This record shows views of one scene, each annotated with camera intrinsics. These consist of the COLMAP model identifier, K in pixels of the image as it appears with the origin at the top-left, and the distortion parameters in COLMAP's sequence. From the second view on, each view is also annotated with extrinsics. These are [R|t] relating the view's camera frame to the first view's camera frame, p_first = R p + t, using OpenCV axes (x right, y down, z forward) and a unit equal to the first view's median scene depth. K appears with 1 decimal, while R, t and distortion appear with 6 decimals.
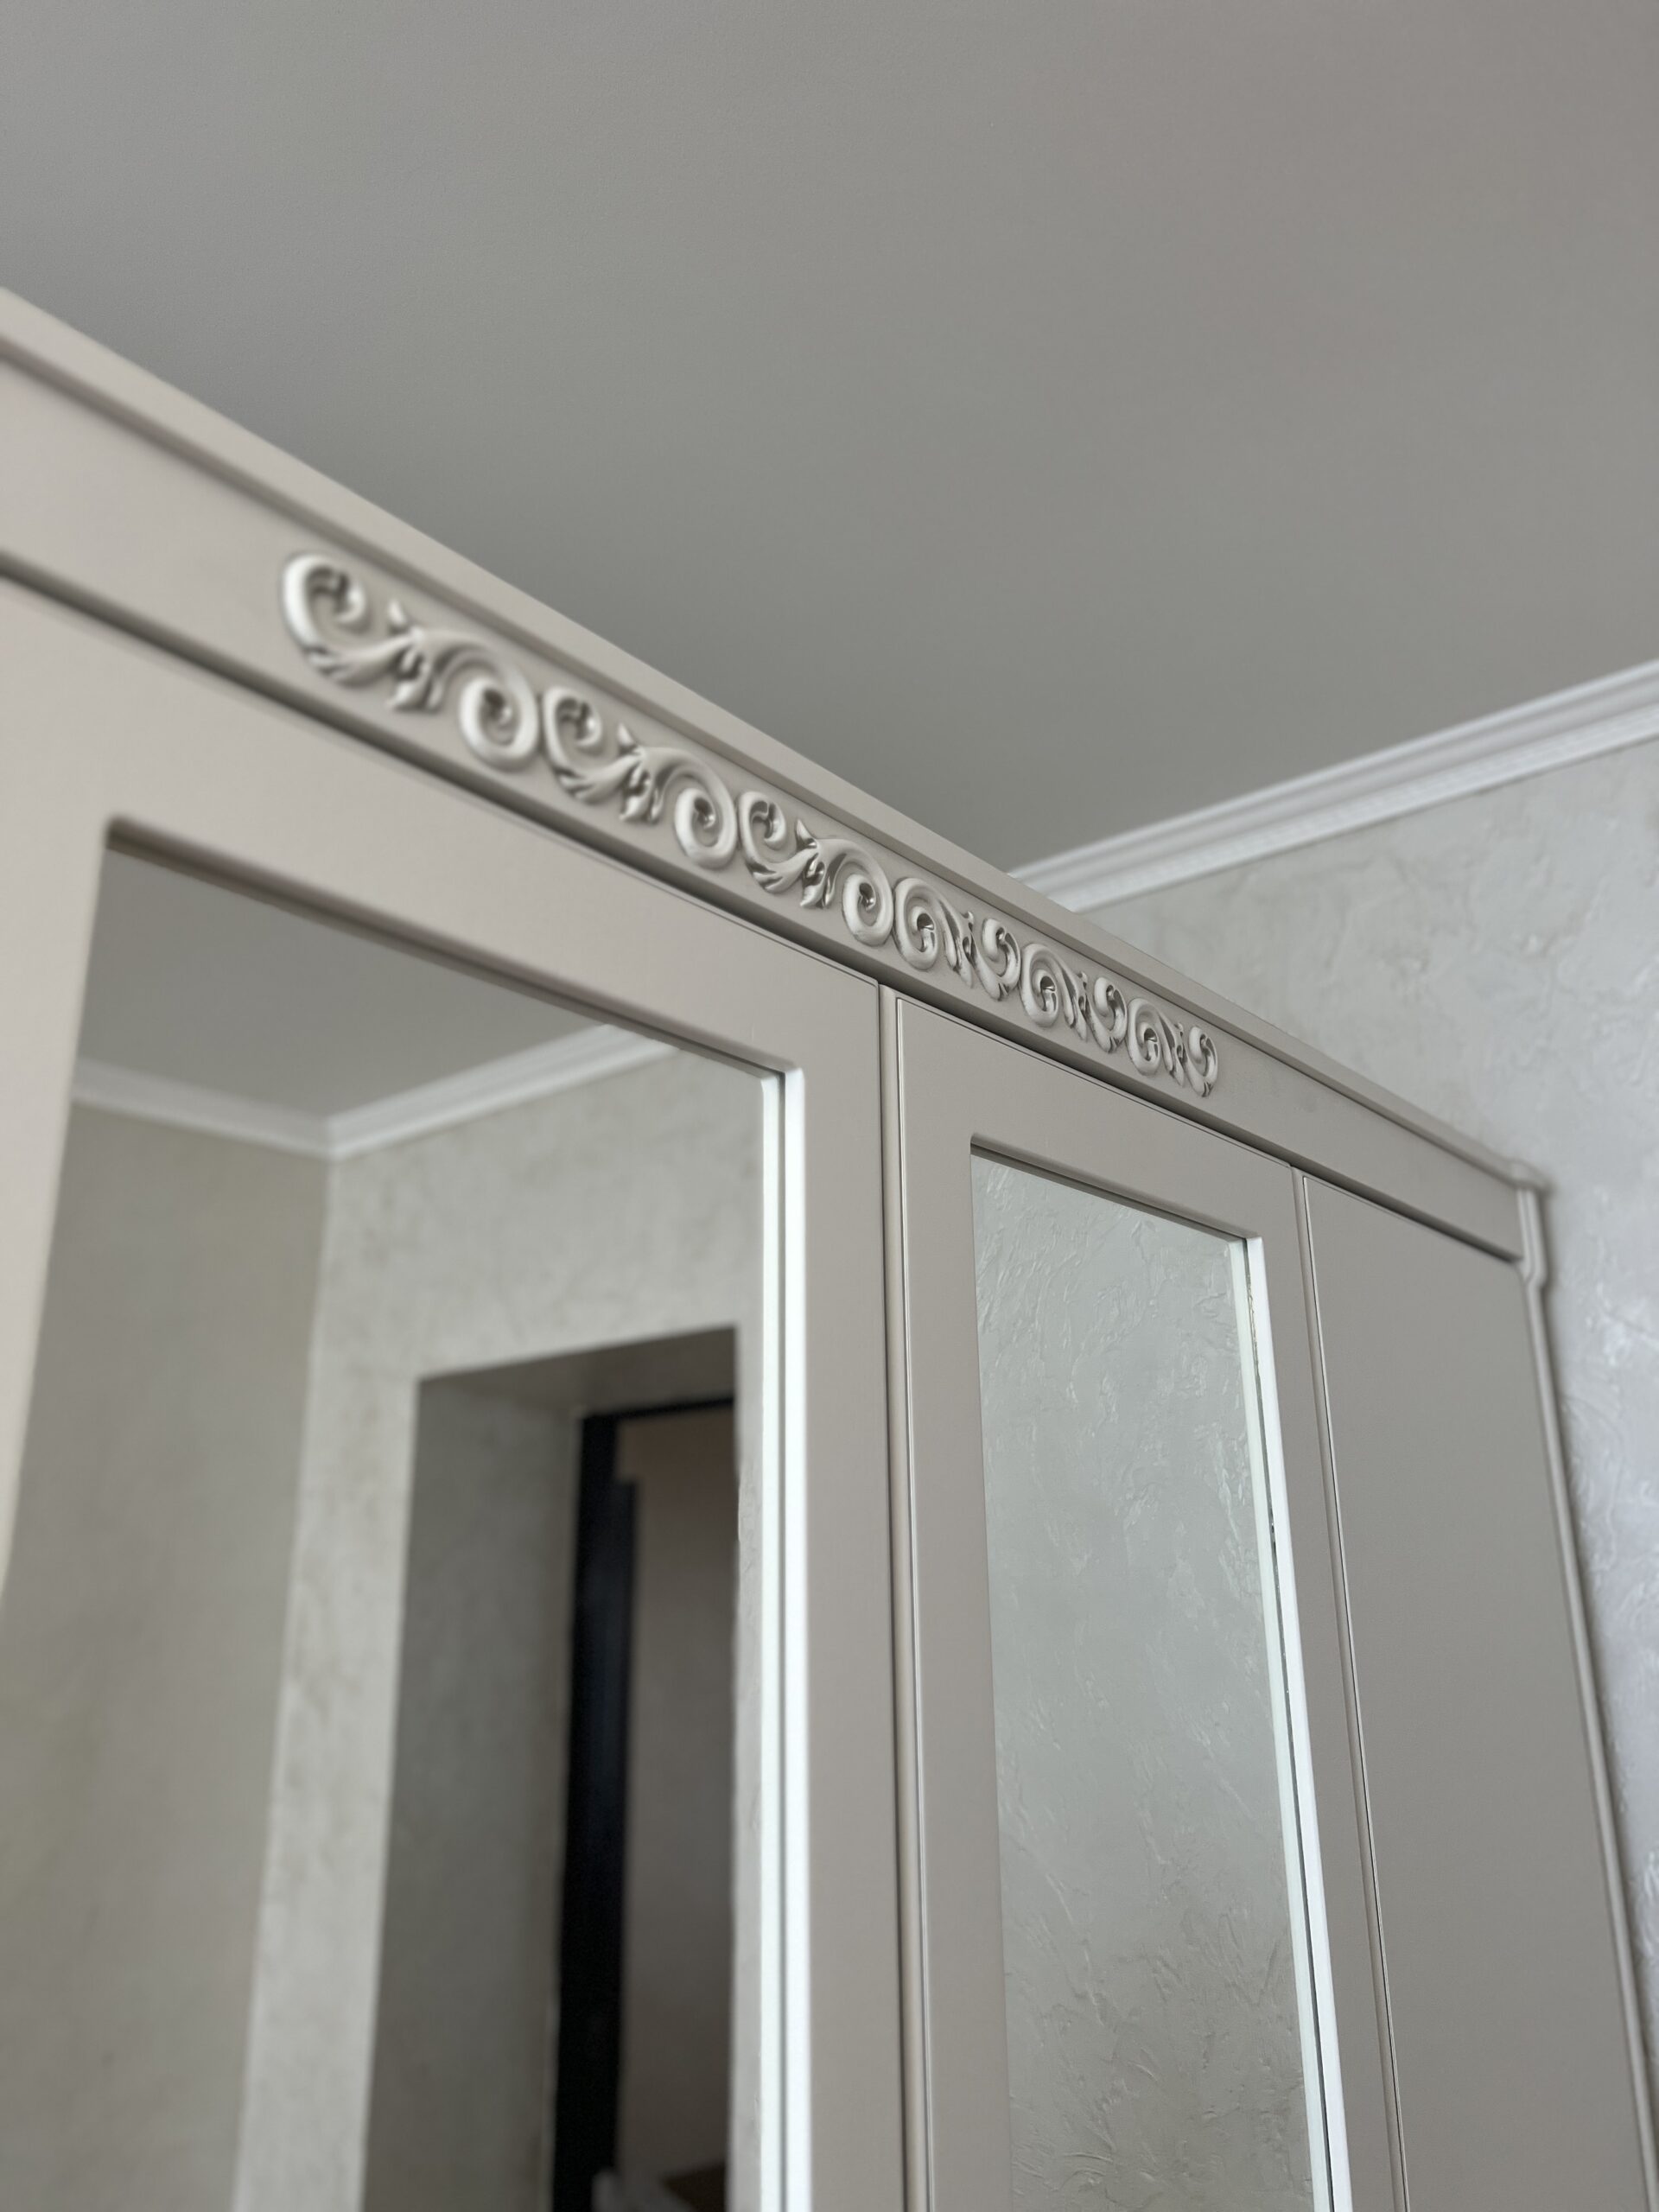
lens RADIAL K [[1656.8, 0, 828.2], [0, 1656.8, 1113.5], [0, 0, 1]] dist [0.055890, -0.076719]
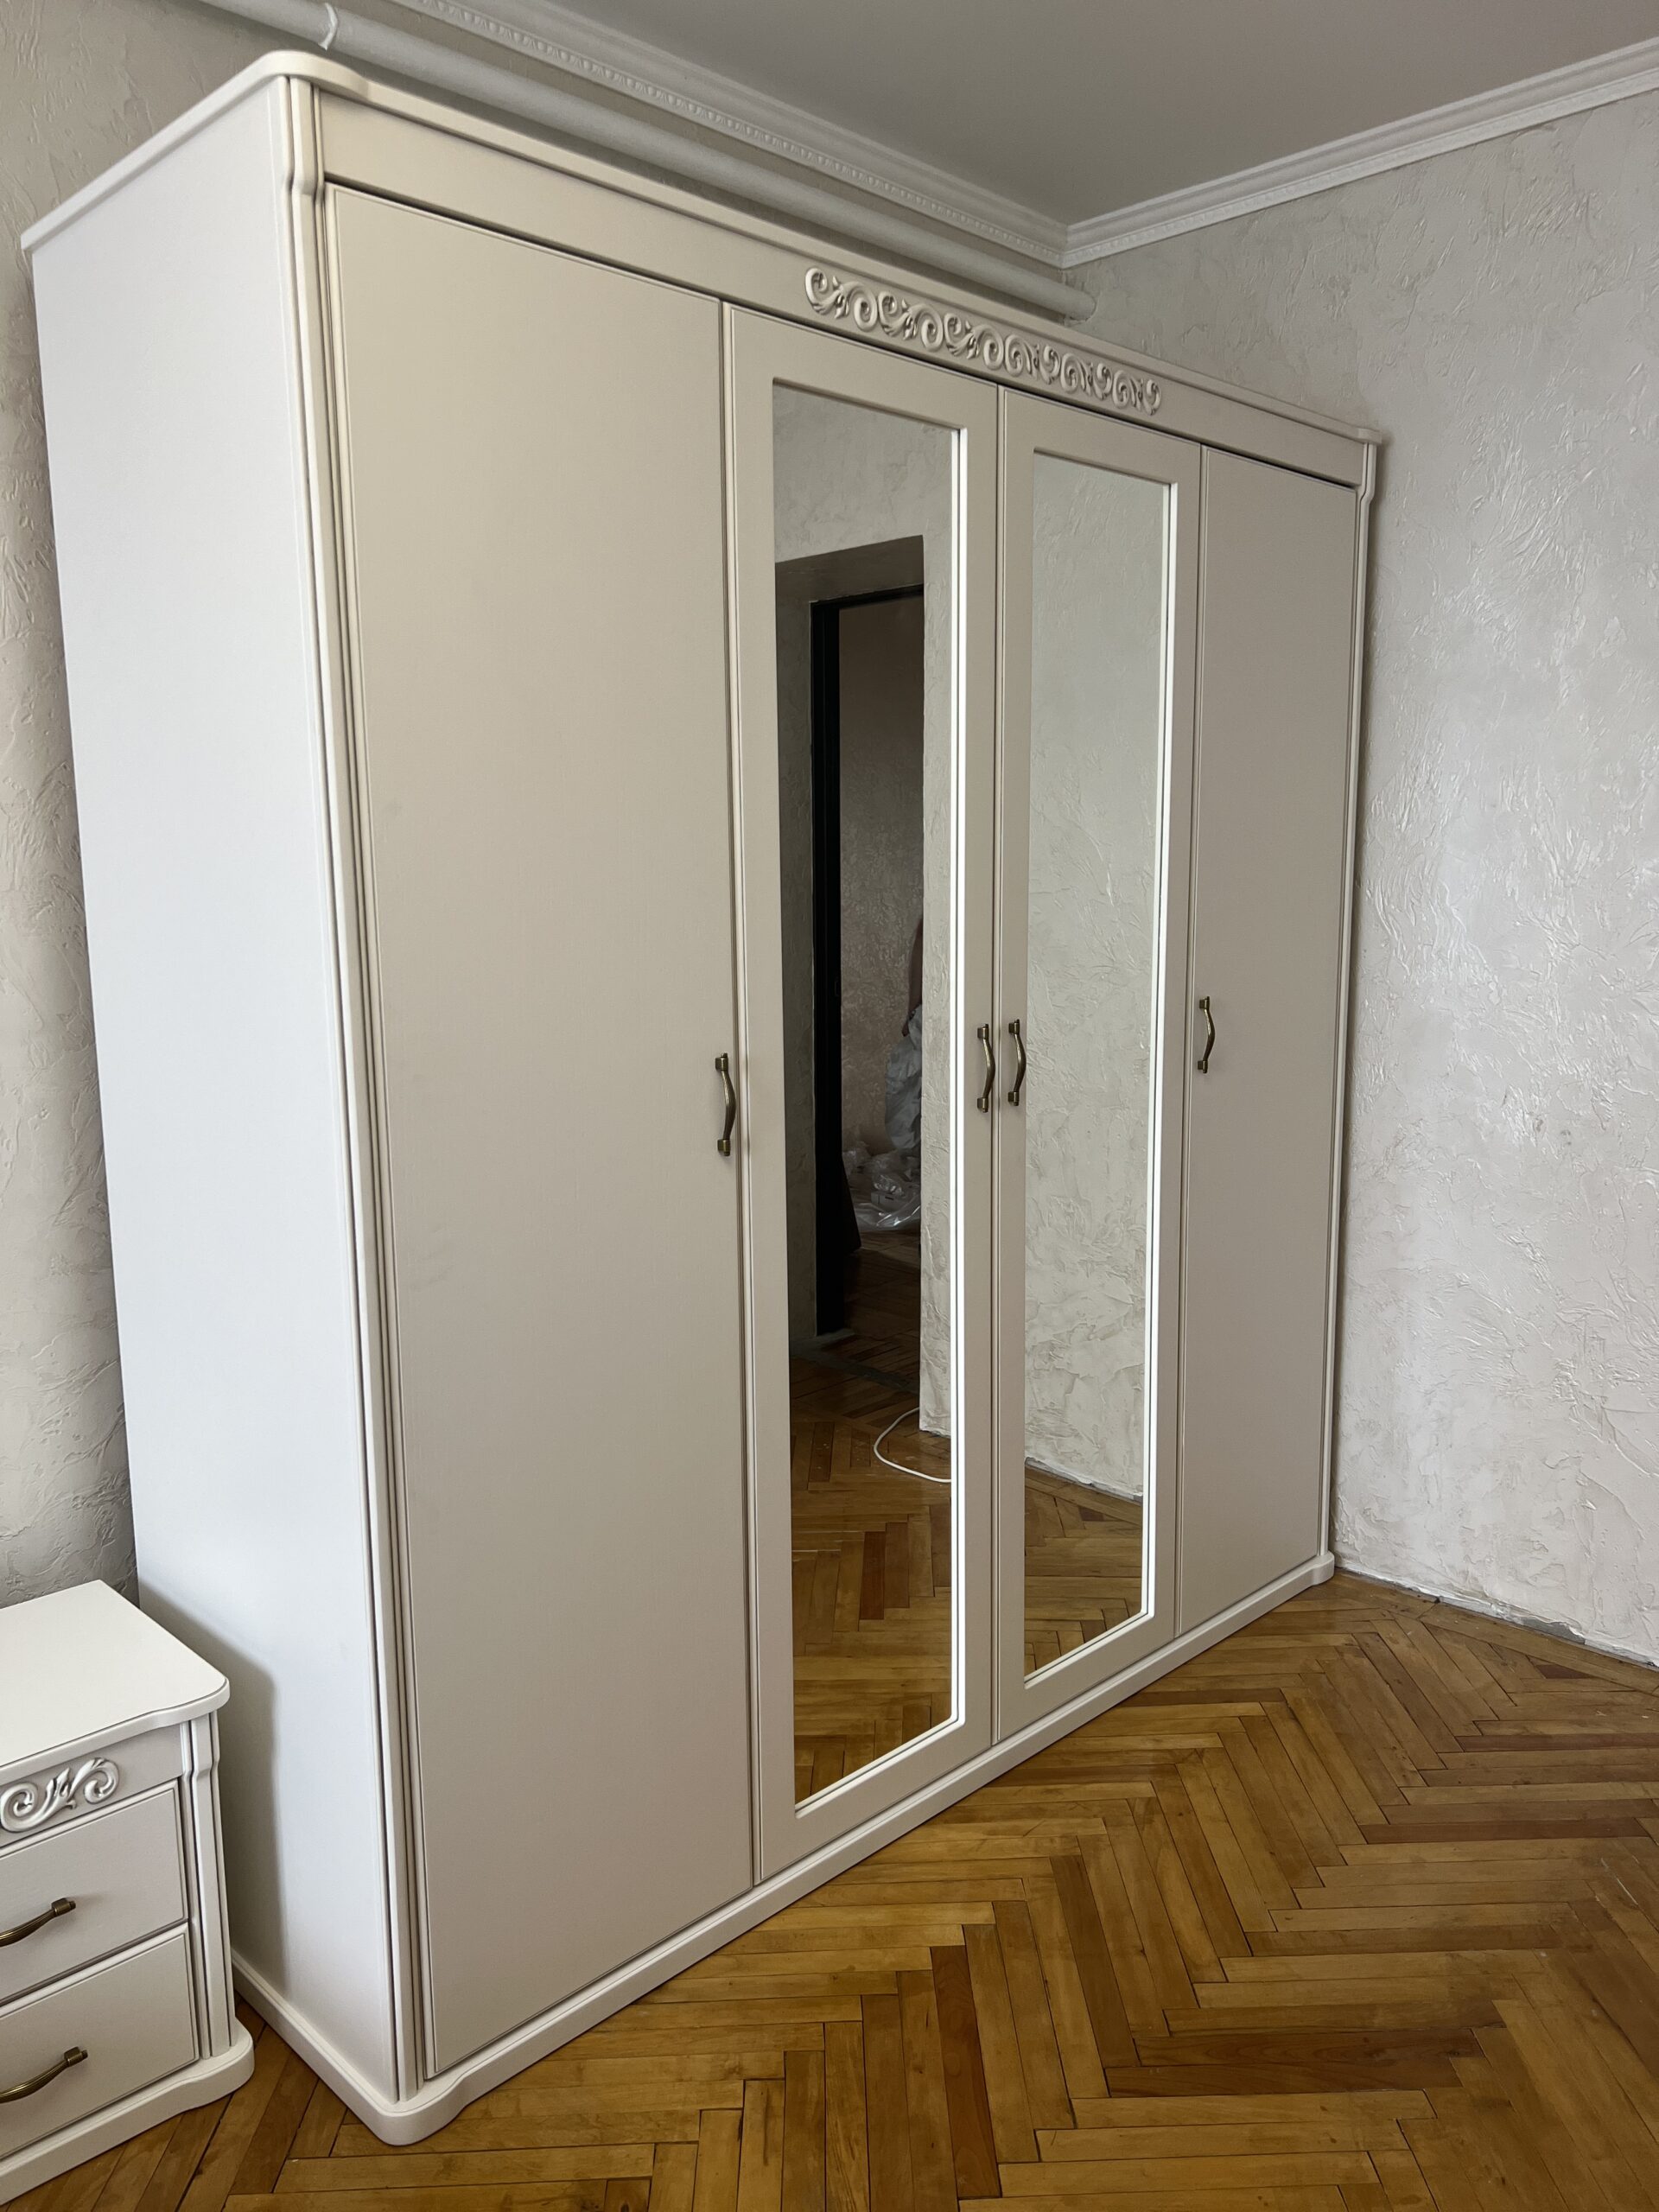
lens RADIAL K [[1671.6, 0, 830.8], [0, 1671.6, 1120.6], [0, 0, 1]] dist [0.061178, -0.077852]
pose [[0.996139, 0.012336, -0.086918, 0.013509], [0.027121, 0.898403, 0.438334, -0.185133], [0.083494, -0.438999, 0.894600, -1.634113]]
